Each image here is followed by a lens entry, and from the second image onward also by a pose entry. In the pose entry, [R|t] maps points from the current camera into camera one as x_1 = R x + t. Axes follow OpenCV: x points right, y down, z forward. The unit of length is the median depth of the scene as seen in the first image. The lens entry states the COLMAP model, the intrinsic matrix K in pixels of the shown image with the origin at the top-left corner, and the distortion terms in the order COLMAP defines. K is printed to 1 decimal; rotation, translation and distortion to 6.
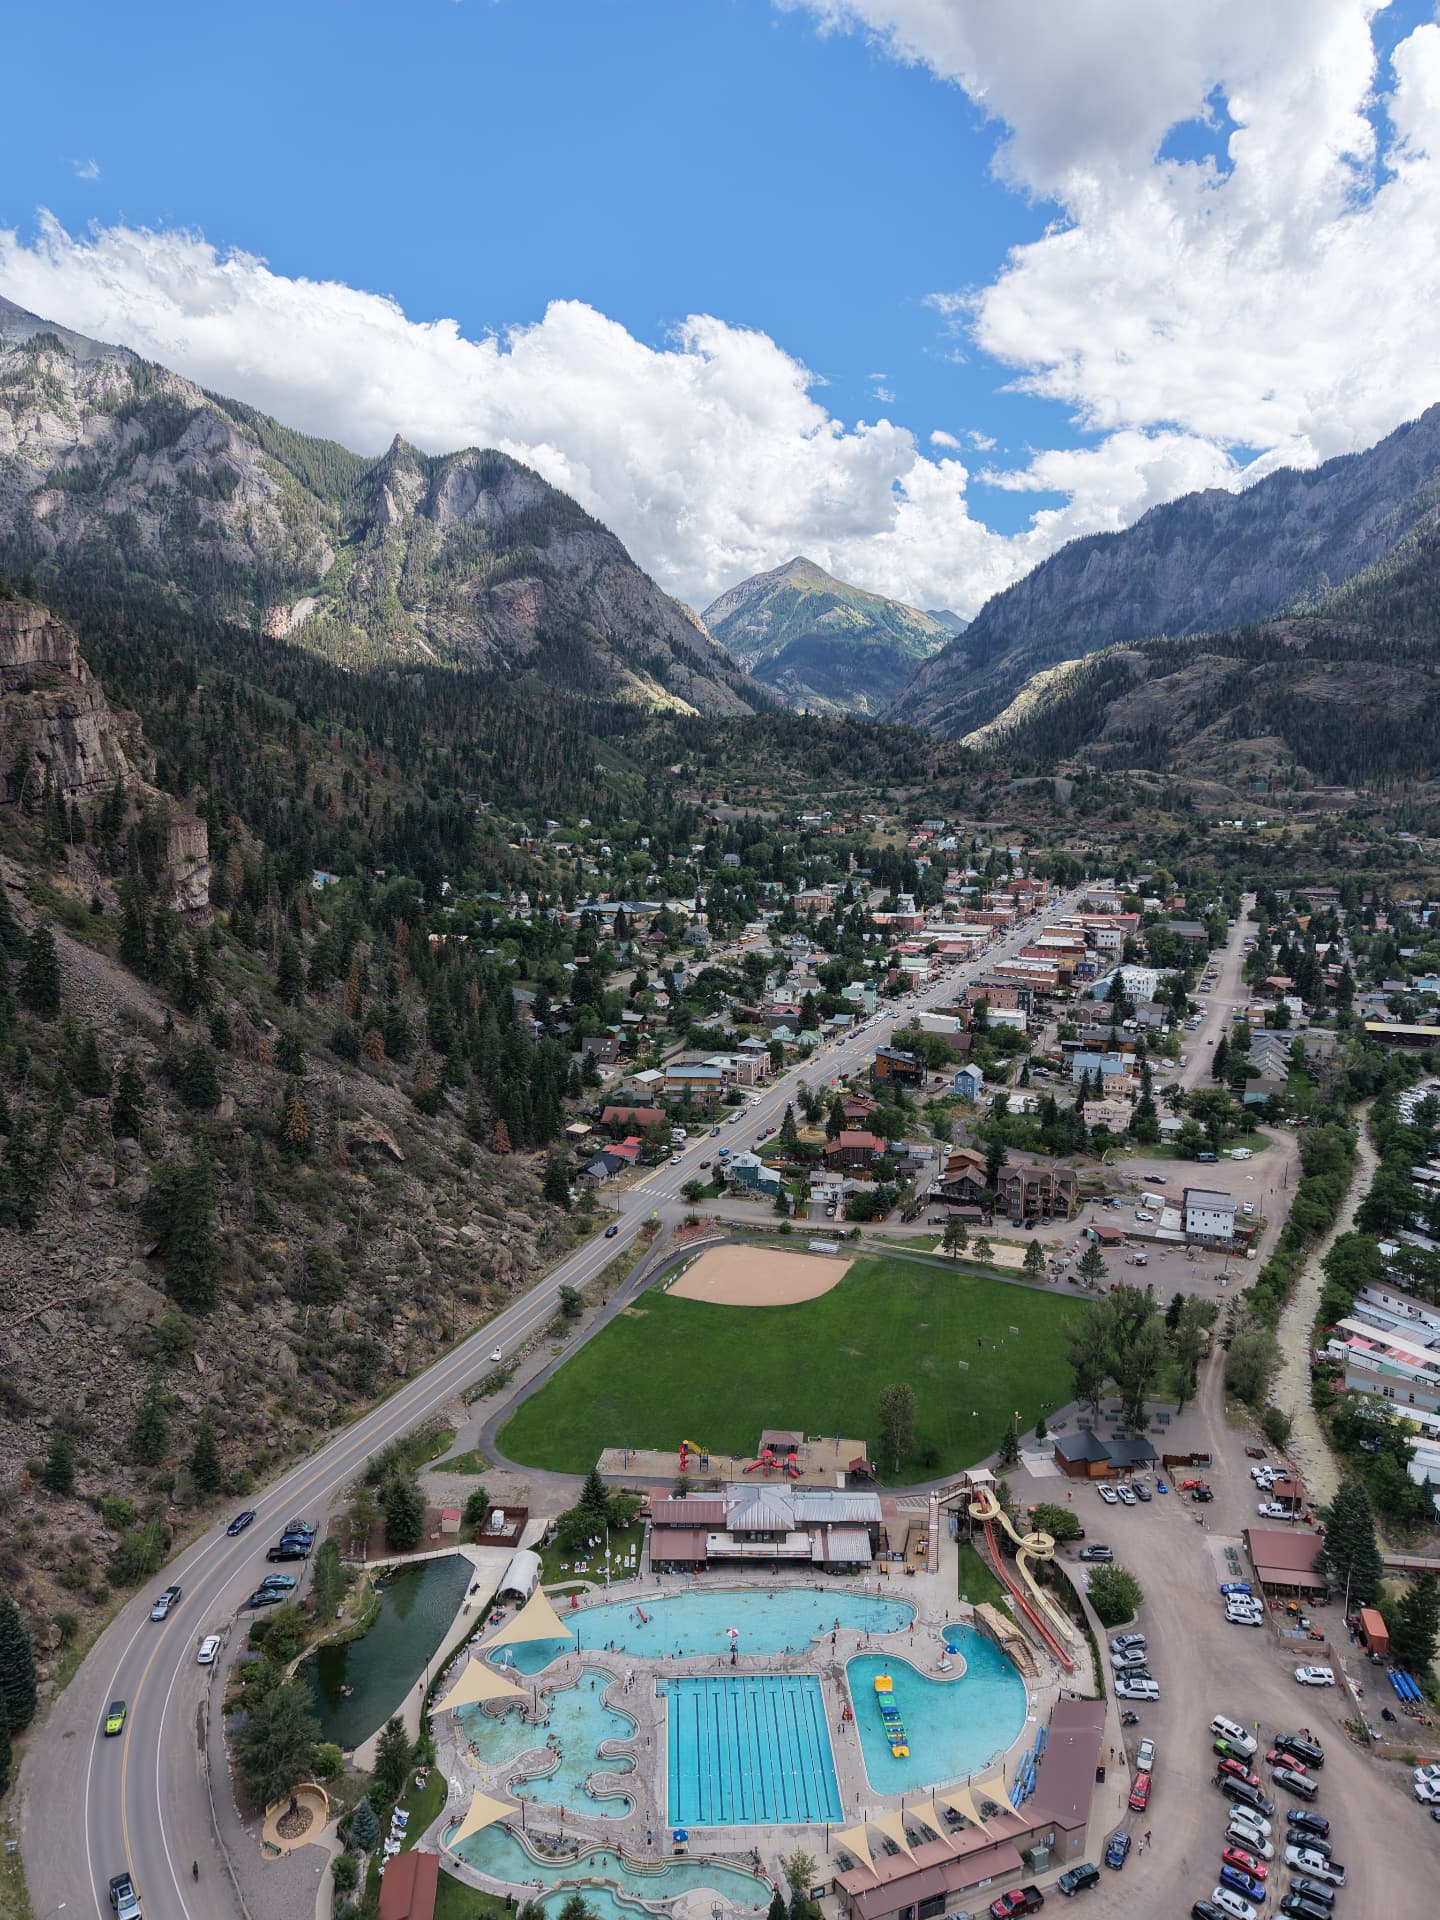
lens RADIAL K [[1258.8, 0, 720.0], [0, 1258.8, 960.0], [0, 0, 1]] dist [0.072411, -0.073369]
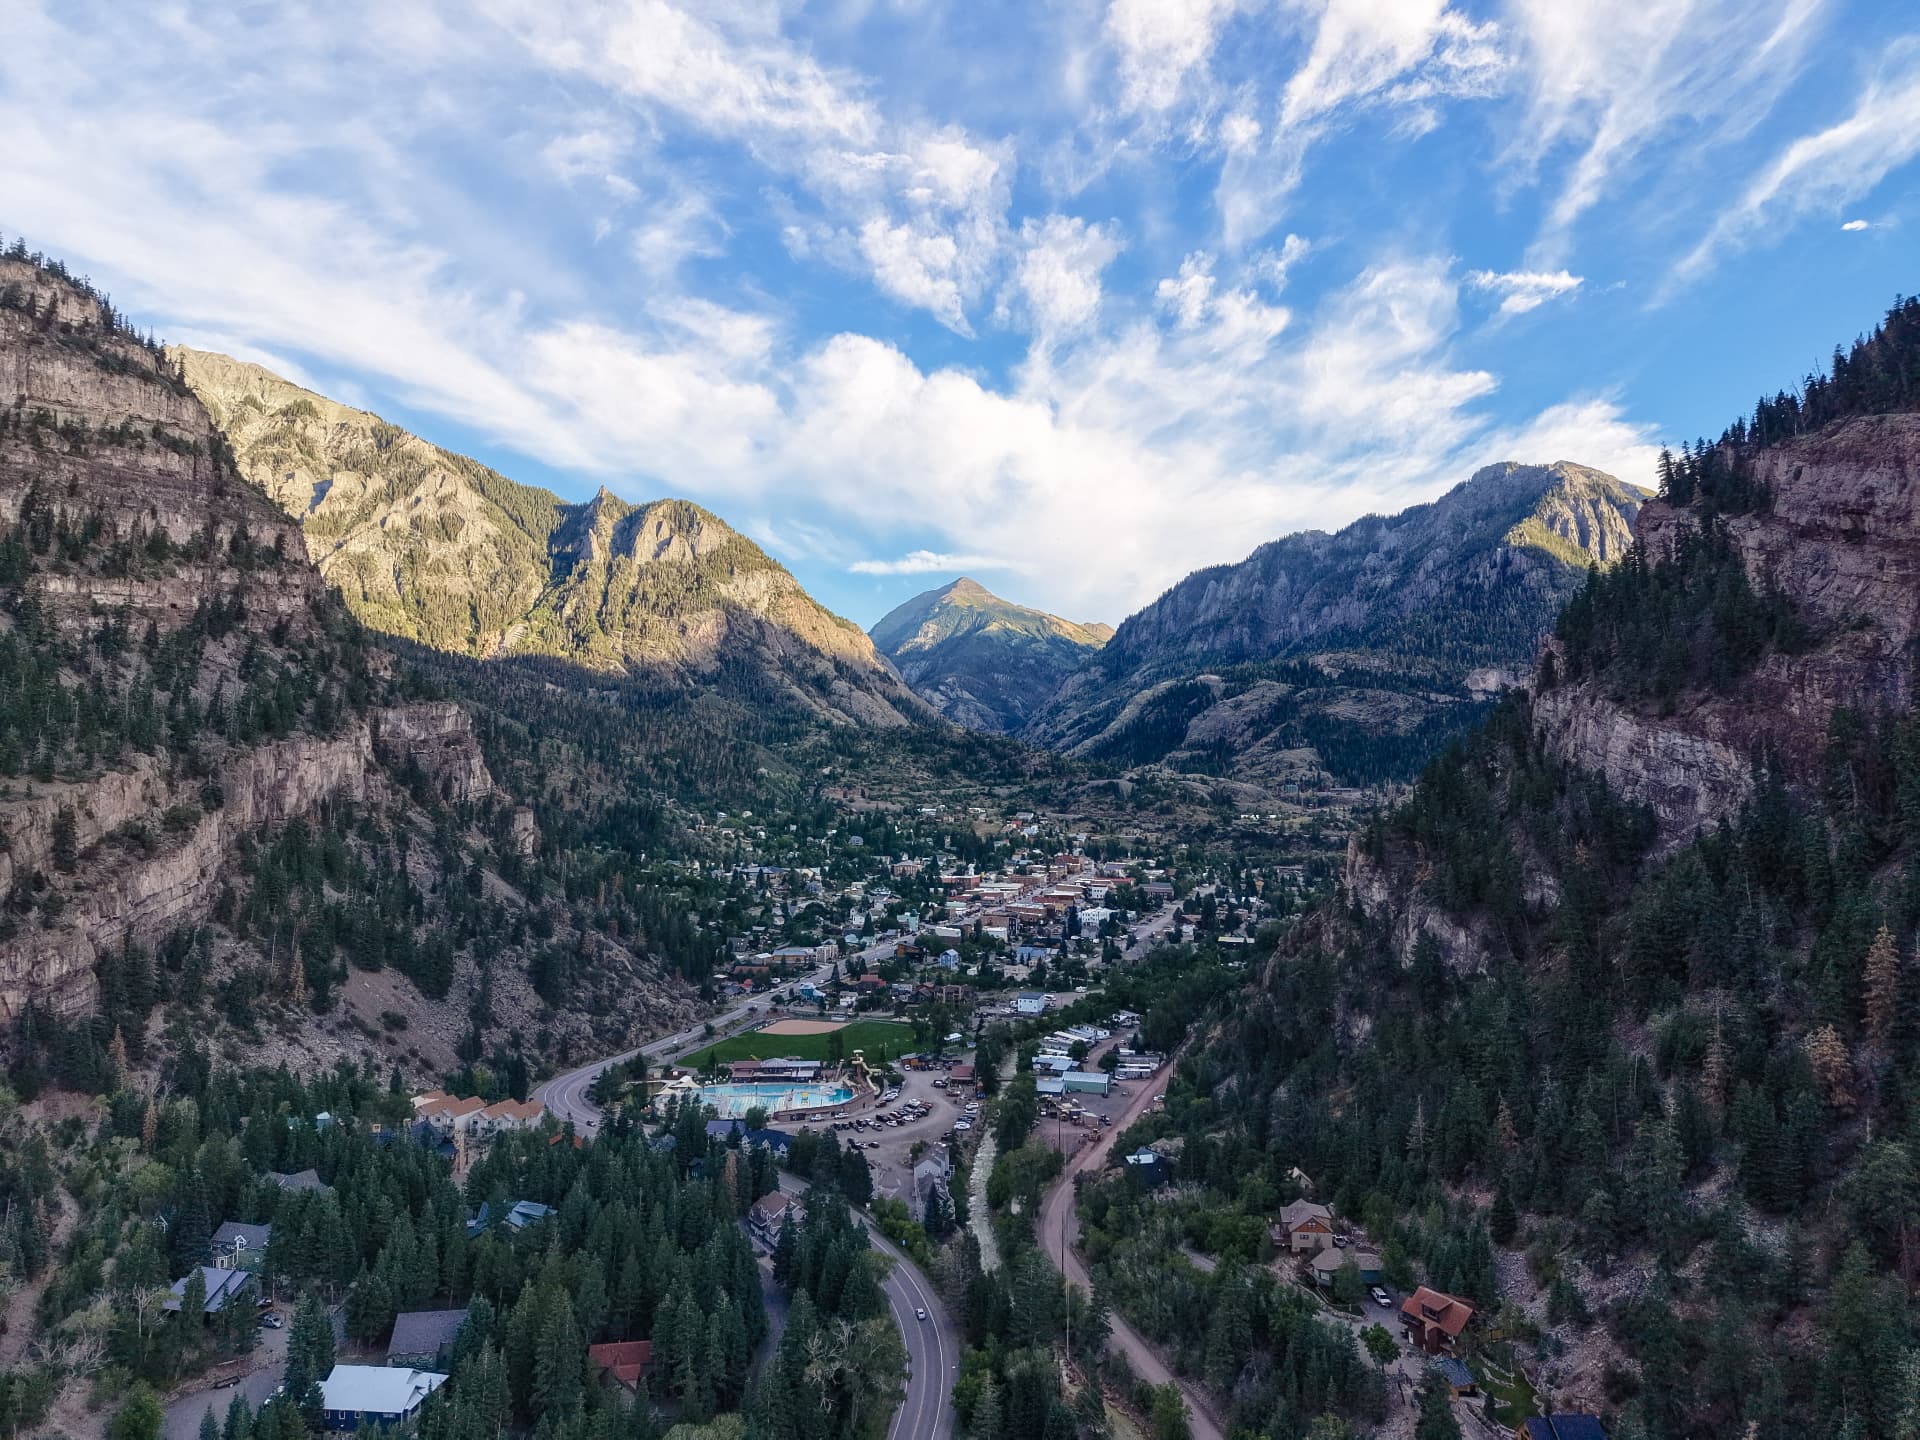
lens RADIAL K [[1258.8, 0, 960.0], [0, 1258.8, 720.0], [0, 0, 1]] dist [0.072411, -0.073369]
pose [[0.998870, 0.004184, 0.047331, 0.048796], [0.004619, 0.982846, -0.184369, 0.035618], [-0.047290, 0.184379, 0.981717, -0.296439]]
